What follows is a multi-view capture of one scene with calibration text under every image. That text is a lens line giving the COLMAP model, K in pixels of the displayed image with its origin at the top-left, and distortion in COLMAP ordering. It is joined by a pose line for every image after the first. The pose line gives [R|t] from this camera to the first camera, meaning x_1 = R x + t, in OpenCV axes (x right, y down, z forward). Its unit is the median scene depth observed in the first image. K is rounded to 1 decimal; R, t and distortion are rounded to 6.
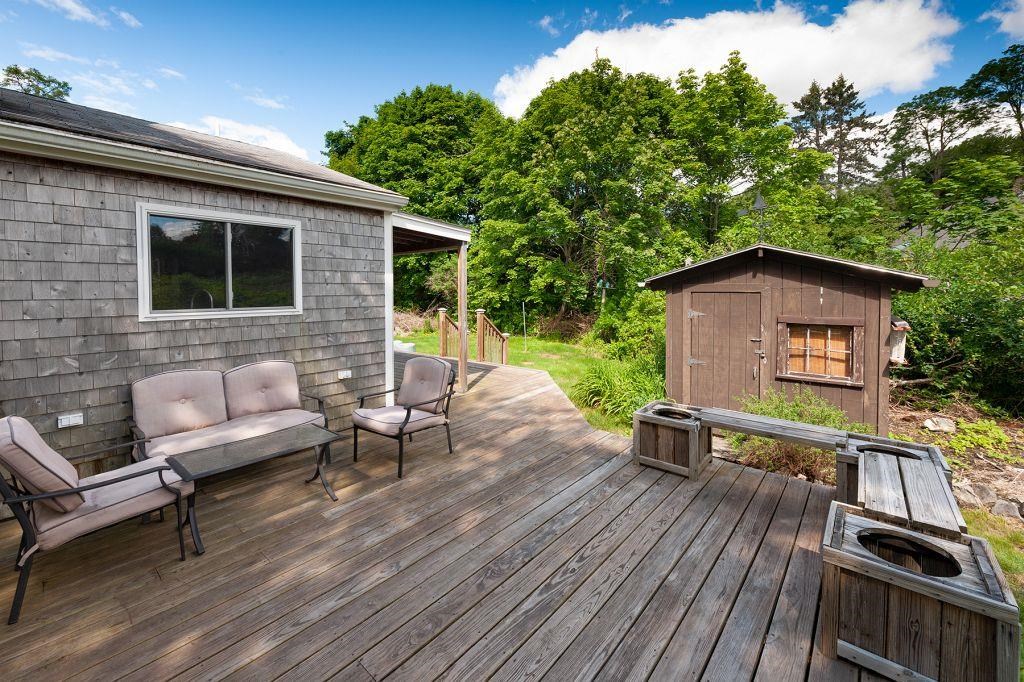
lens RADIAL K [[407.0, 0, 513.2], [0, 407.0, 301.2], [0, 0, 1]] dist [-0.021218, -0.000214]
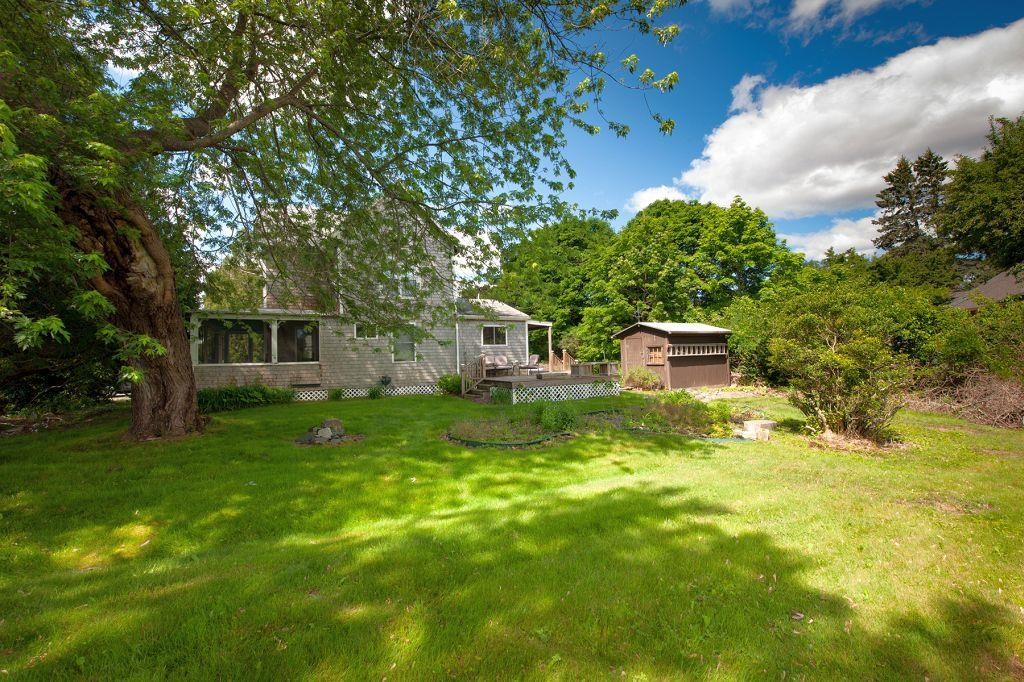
lens RADIAL K [[407.0, 0, 513.1], [0, 407.0, 341.8], [0, 0, 1]] dist [-0.021218, -0.000214]
pose [[0.927302, -0.028171, -0.373252, 0.289183], [0.001600, 0.997453, -0.071308, 0.077167], [0.374310, 0.065527, 0.924986, -0.759658]]
